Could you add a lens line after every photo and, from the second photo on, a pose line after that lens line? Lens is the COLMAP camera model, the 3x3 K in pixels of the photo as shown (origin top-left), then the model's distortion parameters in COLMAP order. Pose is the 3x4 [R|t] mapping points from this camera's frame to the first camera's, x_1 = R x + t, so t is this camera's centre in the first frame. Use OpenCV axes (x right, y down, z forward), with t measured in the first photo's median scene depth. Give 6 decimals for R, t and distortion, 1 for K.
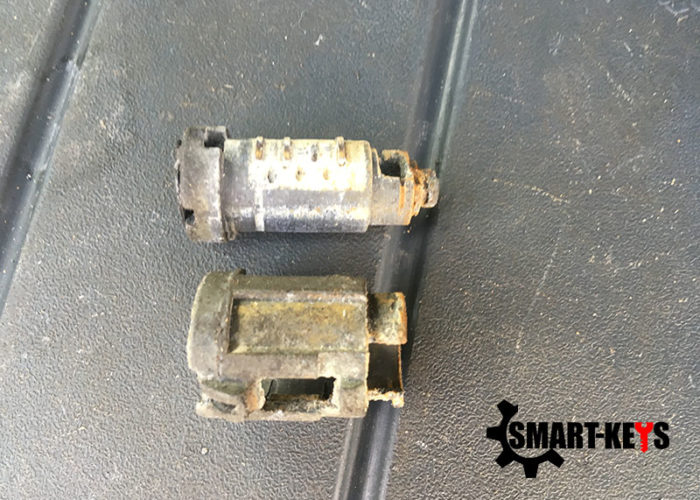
lens RADIAL K [[567.3, 0, 350.0], [0, 567.3, 250.0], [0, 0, 1]] dist [0.005058, 0.002679]
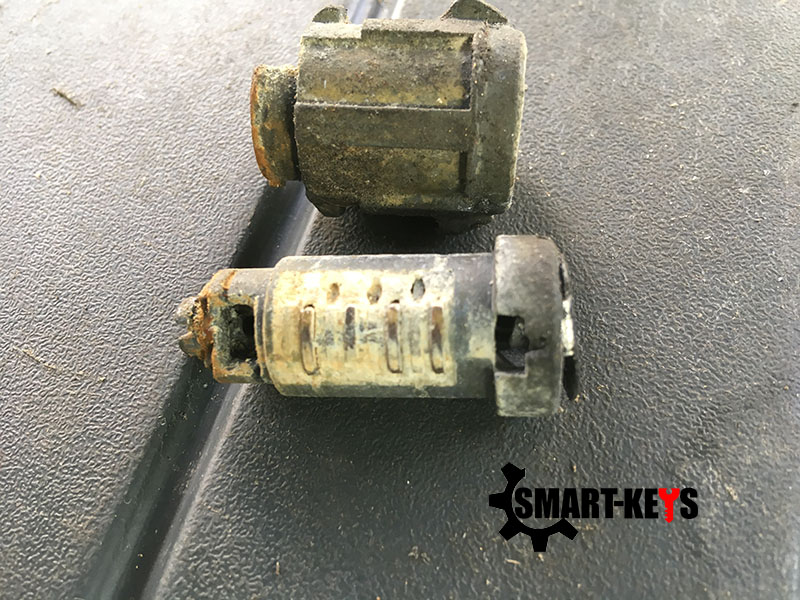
lens RADIAL K [[683.1, 0, 400.0], [0, 683.1, 300.0], [0, 0, 1]] dist [-0.002452, -0.012826]
pose [[-0.995804, -0.047618, 0.078150, -0.158912], [0.085008, -0.797557, 0.597224, -0.536561], [0.033890, 0.601361, 0.798258, 0.351098]]
